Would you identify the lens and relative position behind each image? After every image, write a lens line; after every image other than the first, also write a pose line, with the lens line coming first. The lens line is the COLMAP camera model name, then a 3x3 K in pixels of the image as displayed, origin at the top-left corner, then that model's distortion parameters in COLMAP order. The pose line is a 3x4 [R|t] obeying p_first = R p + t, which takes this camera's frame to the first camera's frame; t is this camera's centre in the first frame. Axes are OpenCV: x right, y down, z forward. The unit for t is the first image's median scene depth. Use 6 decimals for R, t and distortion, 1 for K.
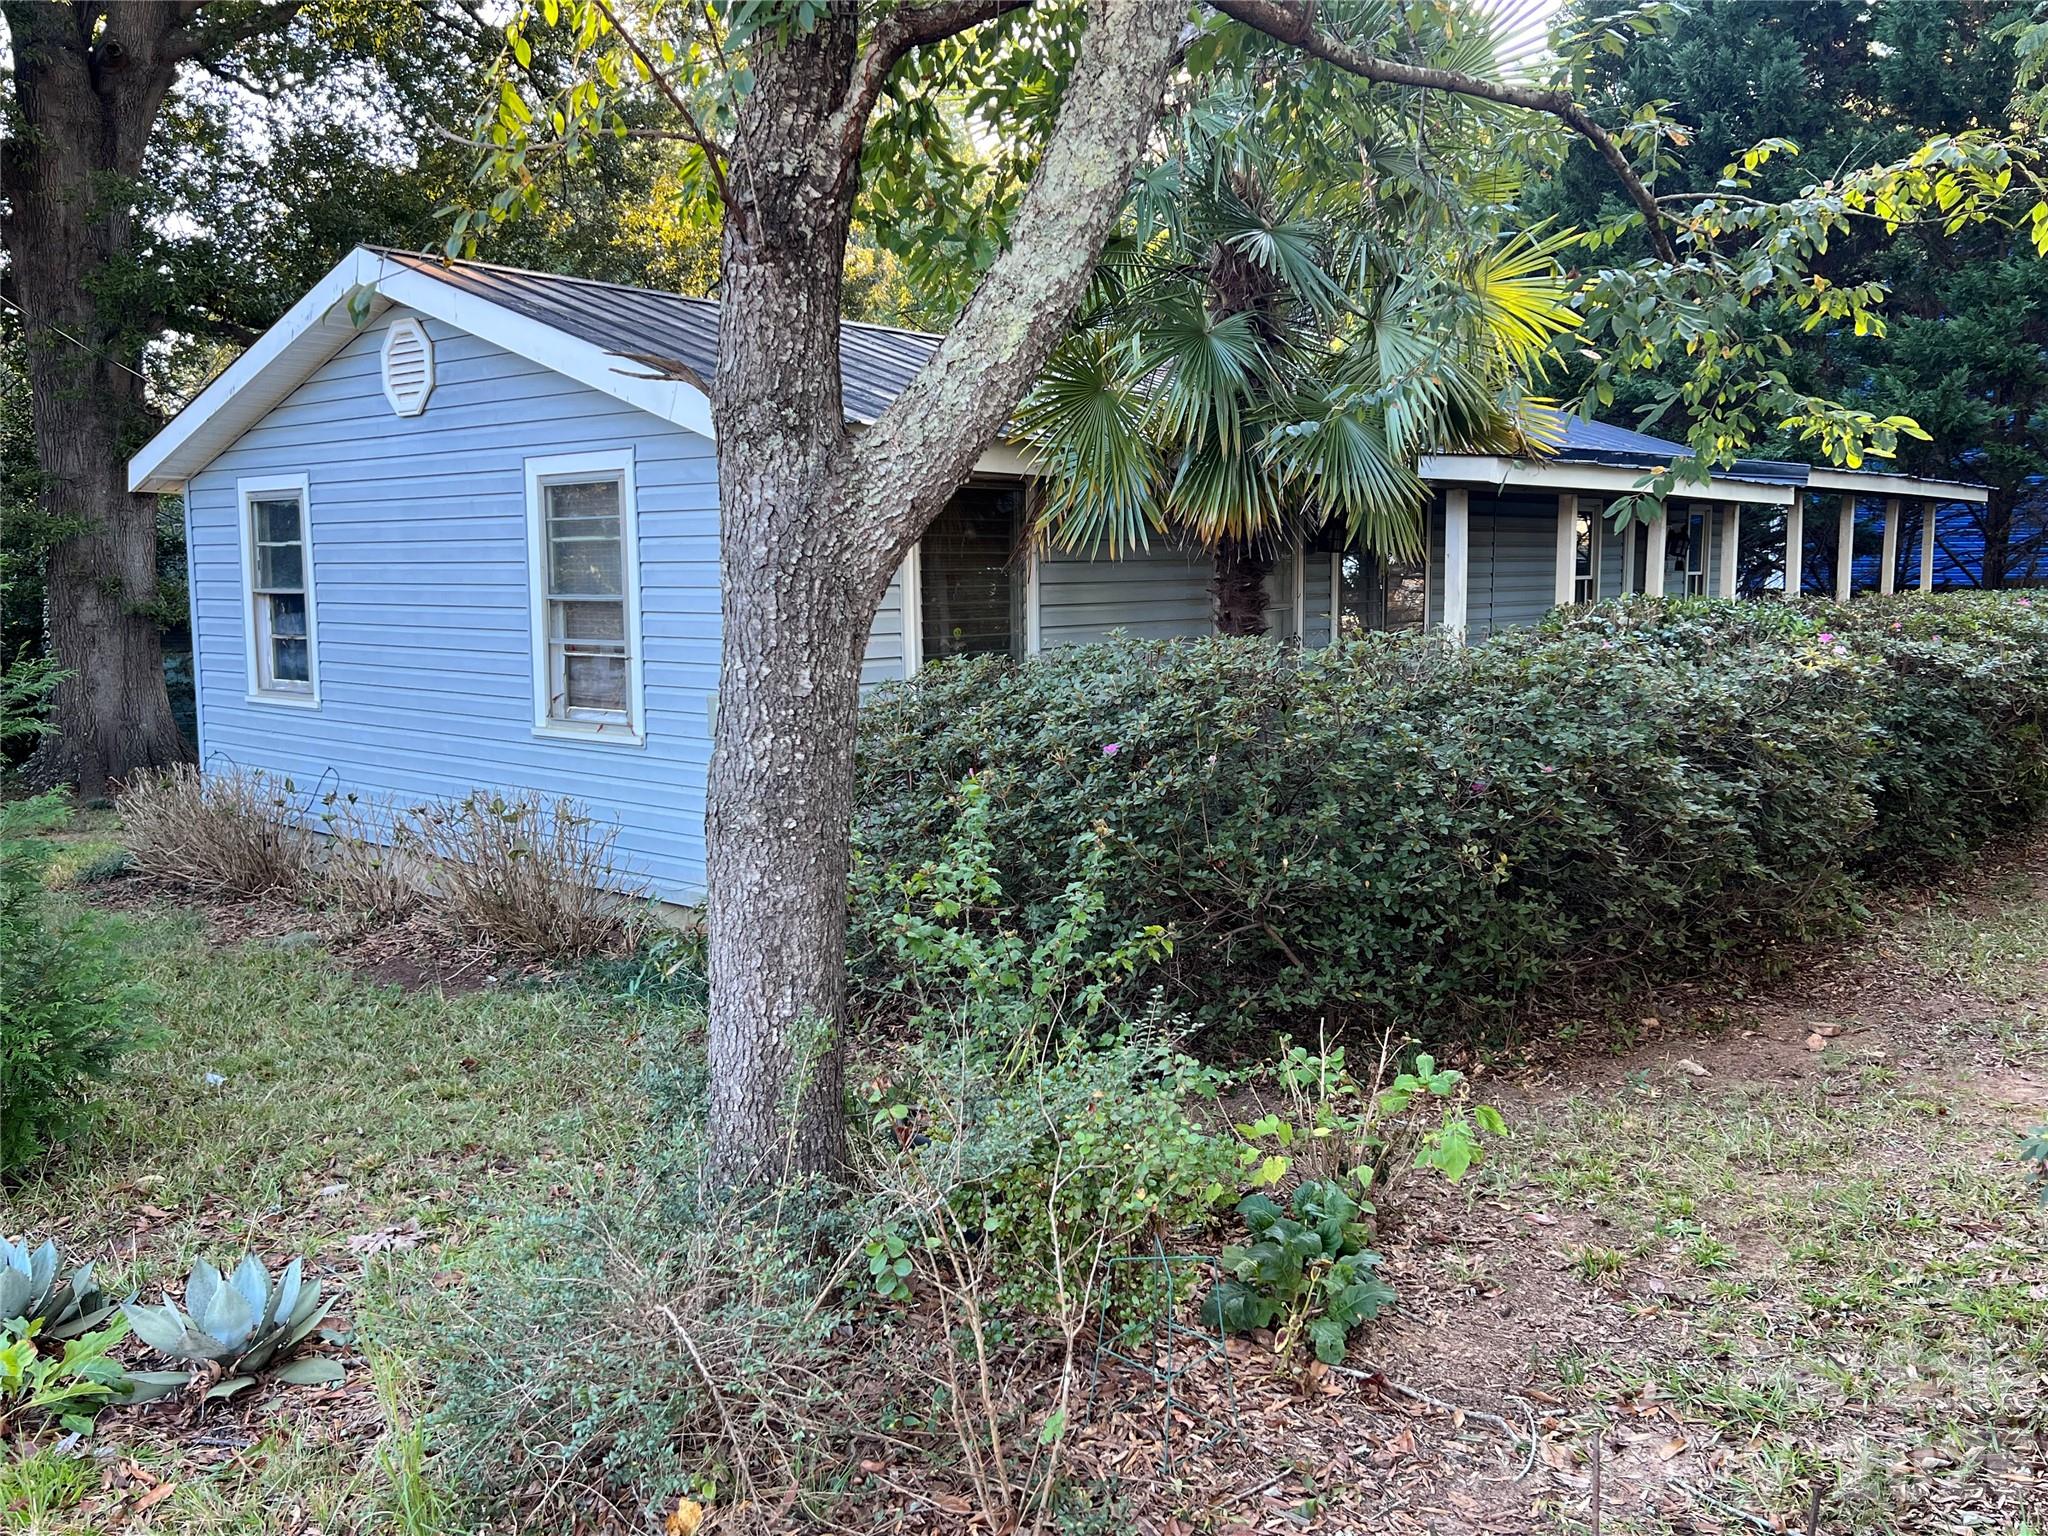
lens RADIAL K [[1688.3, 0, 1028.6], [0, 1688.3, 771.6], [0, 0, 1]] dist [0.053243, -0.051622]
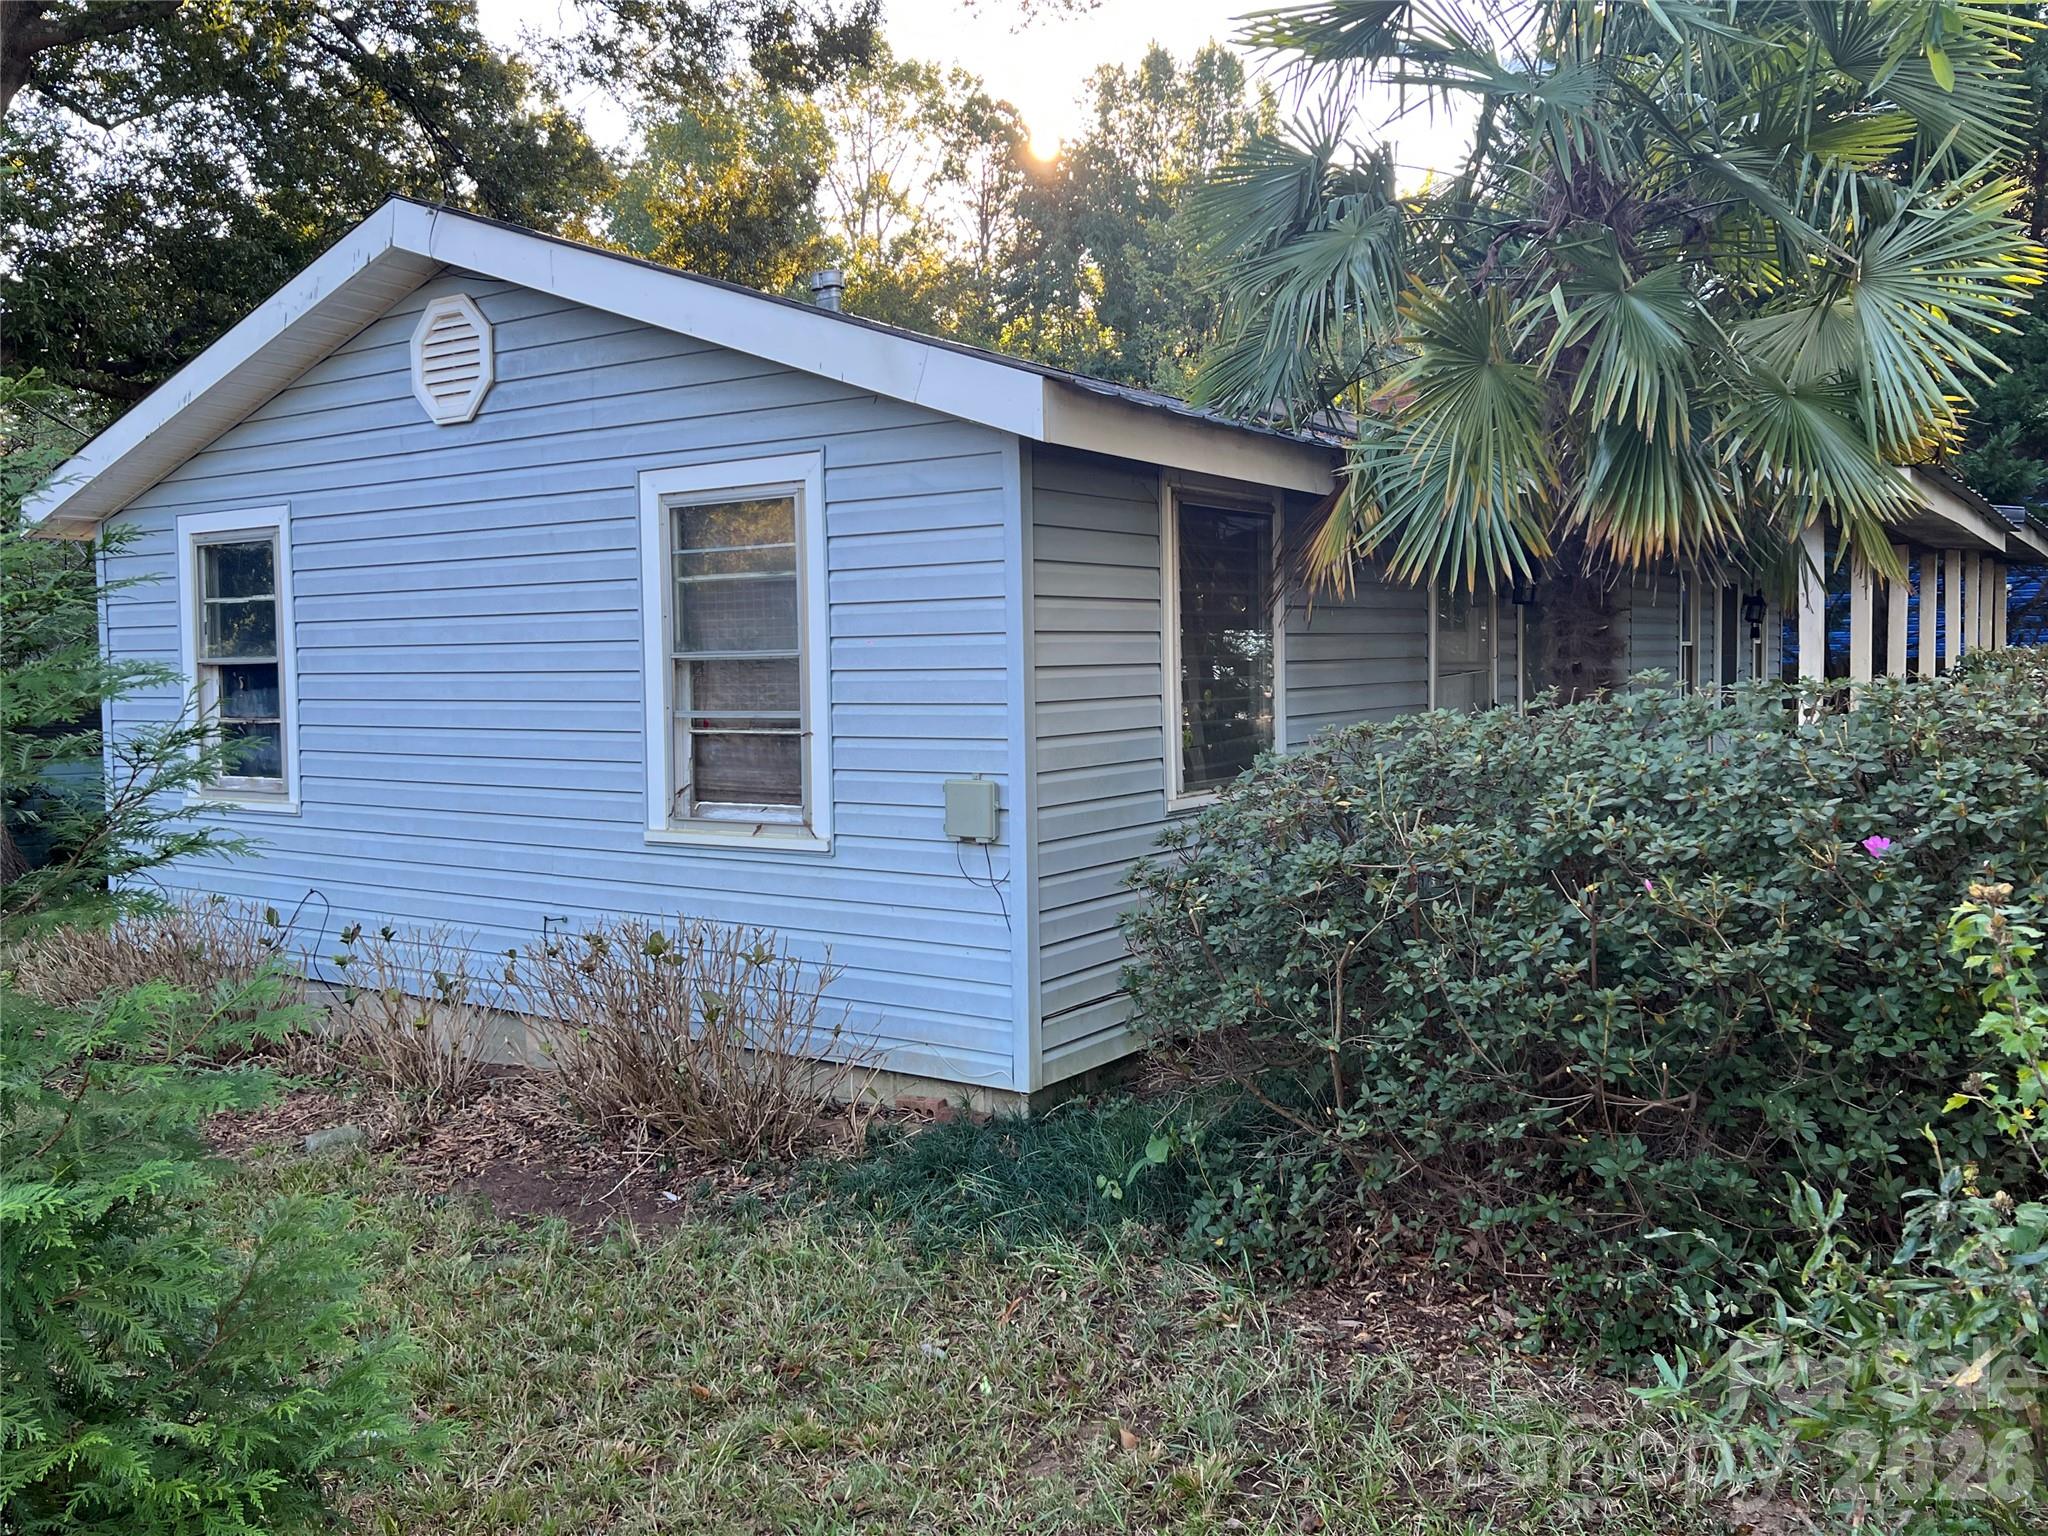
lens RADIAL K [[1688.3, 0, 1021.1], [0, 1688.3, 760.6], [0, 0, 1]] dist [0.053243, -0.051622]
pose [[0.993811, -0.016456, 0.109860, -0.210007], [0.023100, 0.997962, -0.059482, -0.008939], [-0.108657, 0.061652, 0.992166, 0.244077]]
